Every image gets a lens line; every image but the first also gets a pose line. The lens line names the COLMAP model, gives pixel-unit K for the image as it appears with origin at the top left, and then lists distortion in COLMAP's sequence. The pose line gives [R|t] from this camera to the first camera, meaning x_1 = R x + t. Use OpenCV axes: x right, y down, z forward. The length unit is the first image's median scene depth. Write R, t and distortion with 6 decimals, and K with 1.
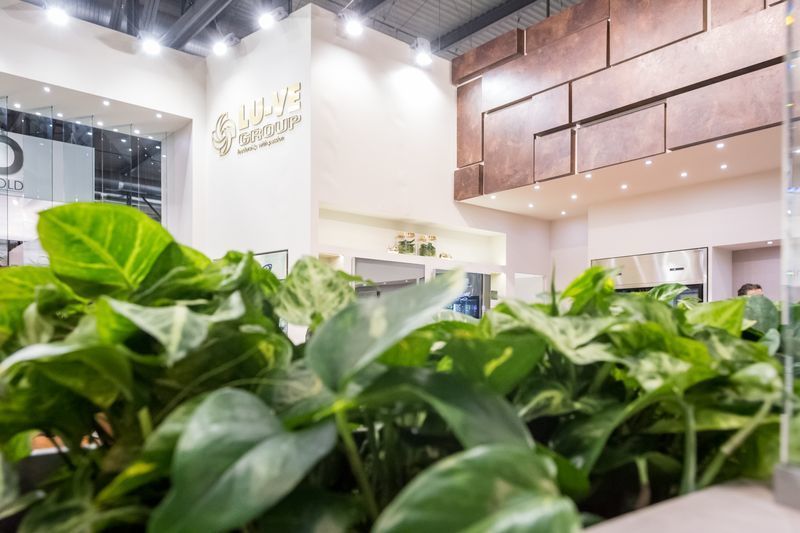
lens RADIAL K [[605.1, 0, 400.6], [0, 605.1, 334.8], [0, 0, 1]] dist [0.007385, 0.000768]
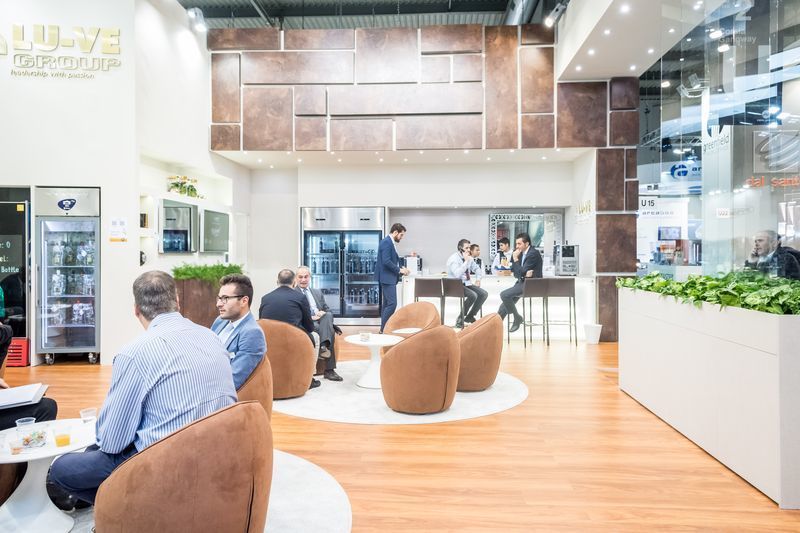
lens RADIAL K [[593.3, 0, 397.7], [0, 593.3, 251.8], [0, 0, 1]] dist [0.045799, -0.035879]
pose [[0.692713, 0.000442, 0.721213, -0.536228], [-0.003316, 0.999991, 0.002572, -0.033067], [-0.721205, -0.004173, 0.692709, -0.062800]]
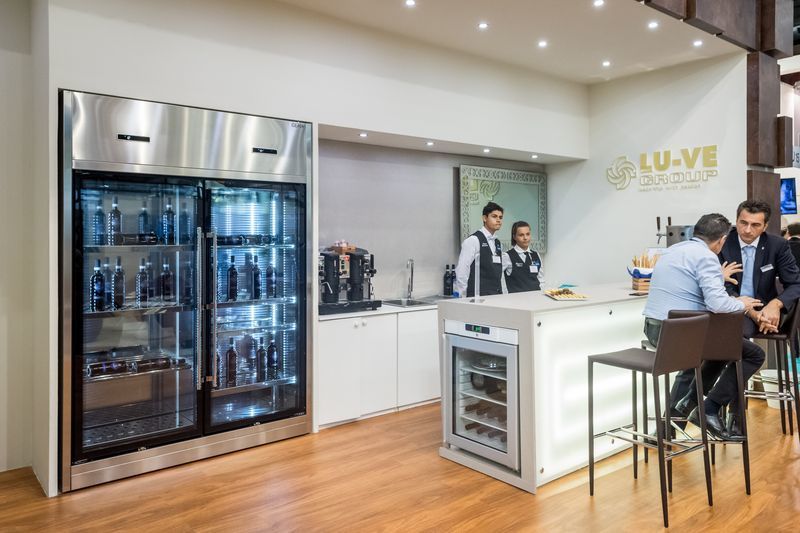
lens RADIAL K [[600.4, 0, 401.4], [0, 600.4, 240.3], [0, 0, 1]] dist [0.023381, -0.003679]
pose [[0.024981, -0.003678, 0.999681, -0.074365], [-0.000089, 0.999993, 0.003682, -0.030849], [-0.999688, -0.000181, 0.024980, 0.866583]]
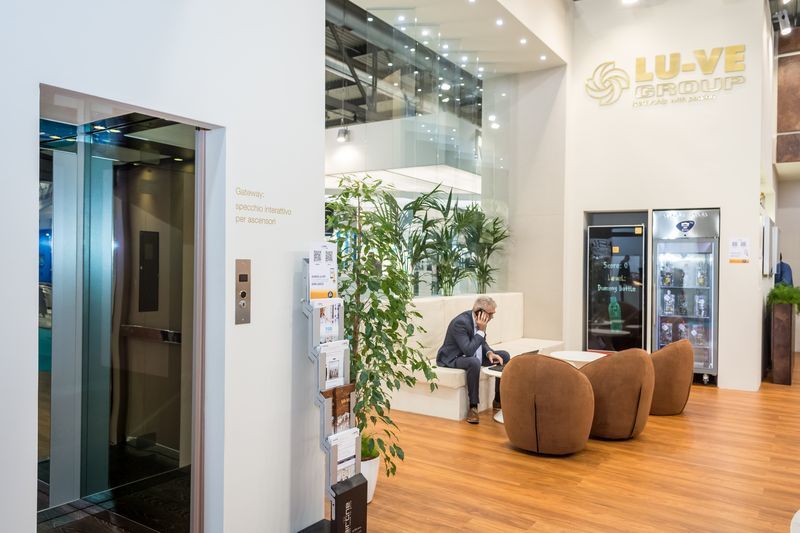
lens RADIAL K [[599.1, 0, 400.0], [0, 599.1, 266.5], [0, 0, 1]] dist [0.024375, -0.001263]
pose [[0.962230, 0.013100, 0.271923, -0.919799], [-0.014421, 0.999892, 0.002858, -0.034886], [-0.271856, -0.006672, 0.962315, 0.161606]]
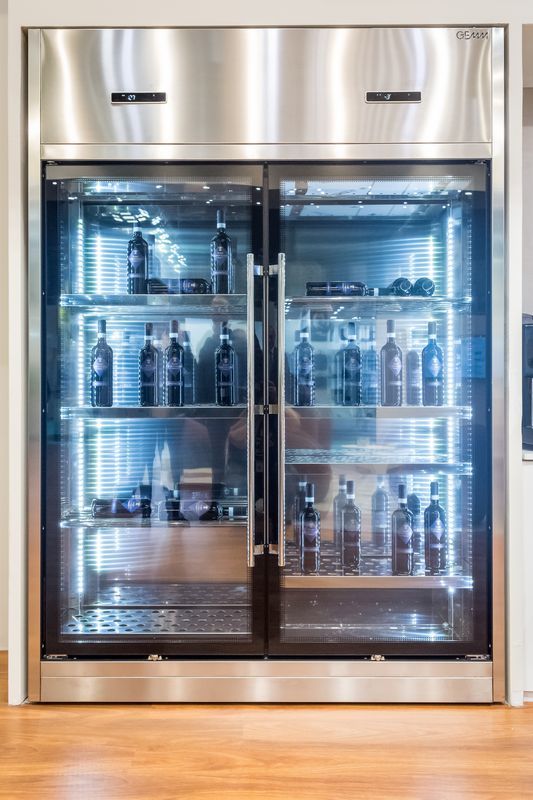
lens RADIAL K [[865.9, 0, 267.1], [0, 865.9, 389.3], [0, 0, 1]] dist [0.000946, -0.003859]
pose [[0.654079, 0.000005, 0.756426, 0.140061], [-0.003987, 0.999986, 0.003442, 0.015978], [-0.756416, -0.005267, 0.654070, 0.799039]]
